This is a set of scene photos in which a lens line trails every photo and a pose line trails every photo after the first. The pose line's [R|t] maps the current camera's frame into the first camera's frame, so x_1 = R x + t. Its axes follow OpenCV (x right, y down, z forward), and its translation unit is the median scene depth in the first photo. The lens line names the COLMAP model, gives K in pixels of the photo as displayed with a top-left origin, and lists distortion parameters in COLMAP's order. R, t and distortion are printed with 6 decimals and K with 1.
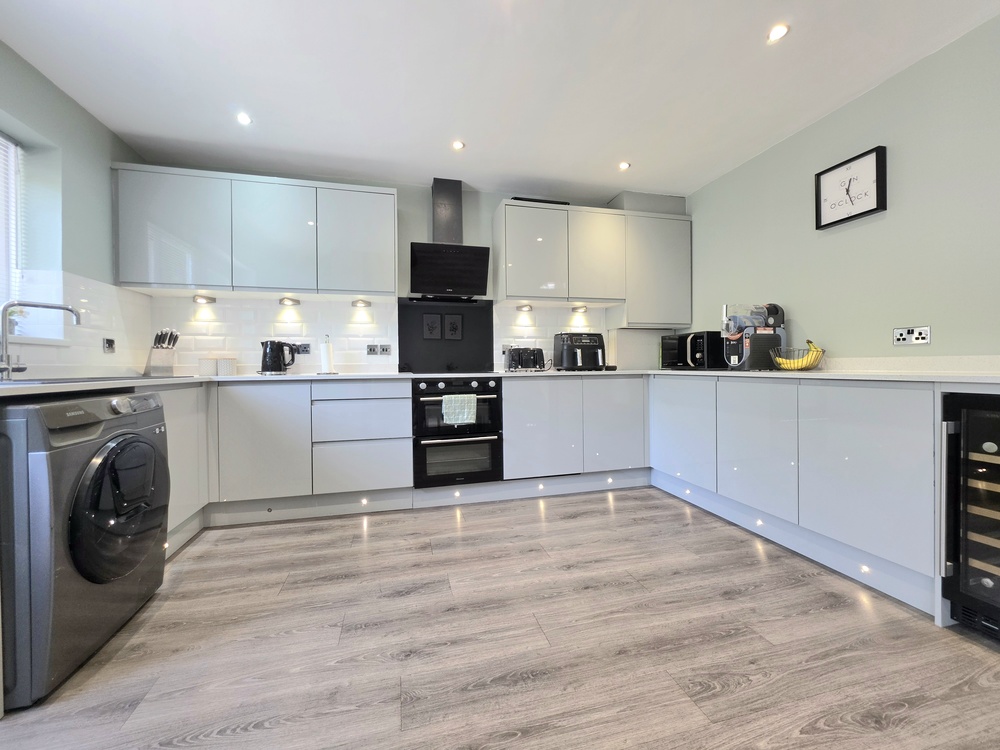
lens RADIAL K [[400.7, 0, 498.0], [0, 400.7, 368.5], [0, 0, 1]] dist [-0.004338, -0.000090]
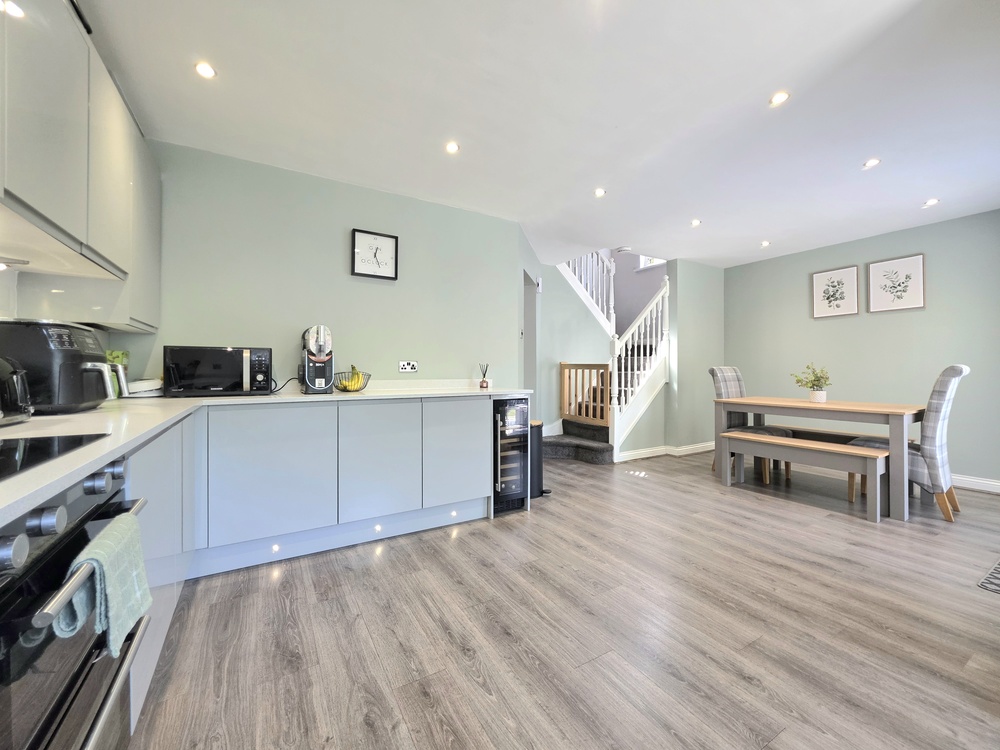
lens RADIAL K [[400.7, 0, 498.0], [0, 400.7, 368.5], [0, 0, 1]] dist [-0.004338, -0.000090]
pose [[-0.280455, 0.011860, 0.959794, -0.472362], [0.010432, 0.999902, -0.009308, -0.044777], [-0.959811, 0.007402, -0.280551, 0.891701]]
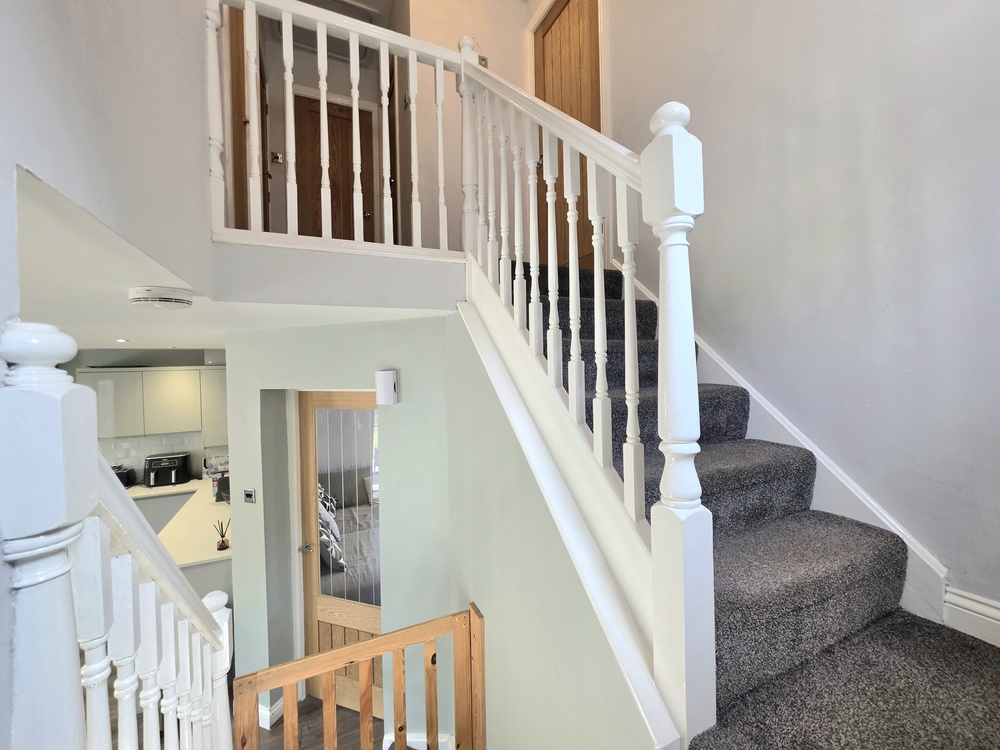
lens RADIAL K [[400.7, 0, 498.0], [0, 400.7, 368.5], [0, 0, 1]] dist [-0.004338, -0.000090]
pose [[0.981889, -0.011769, 0.189093, 1.418676], [0.012206, 0.999925, -0.001146, -0.498045], [-0.189065, 0.003433, 0.981959, -0.725116]]
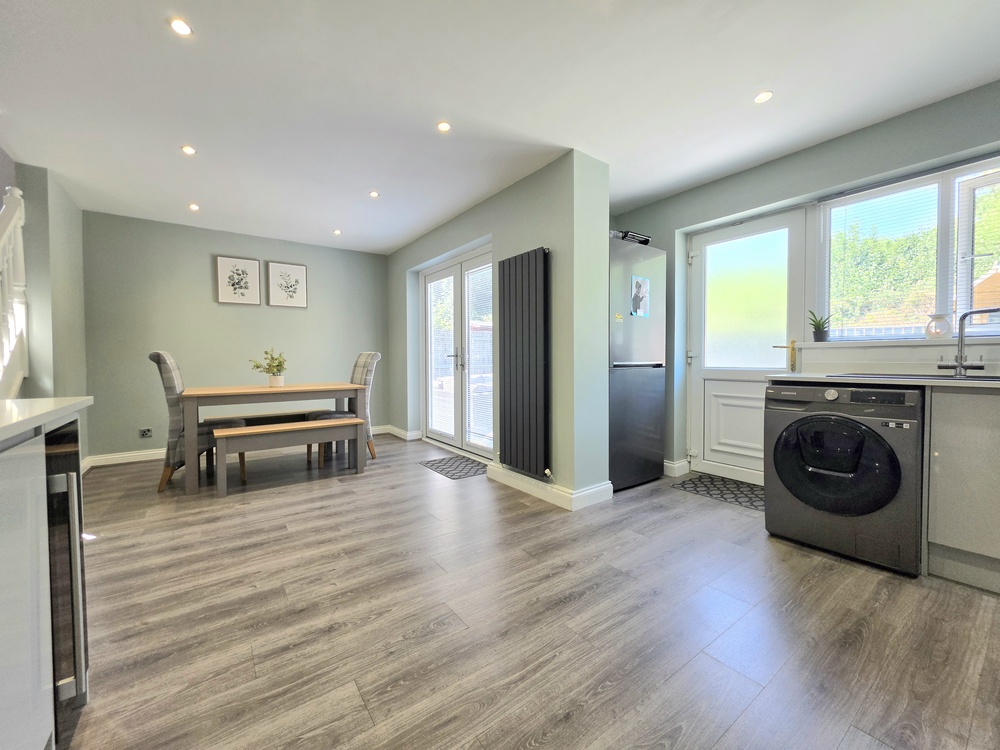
lens RADIAL K [[400.7, 0, 498.0], [0, 400.7, 368.5], [0, 0, 1]] dist [-0.004338, -0.000090]
pose [[-0.928737, 0.022817, -0.370035, 0.388624], [0.010942, 0.999357, 0.034159, -0.034444], [0.370577, 0.027676, -0.928390, 1.081270]]
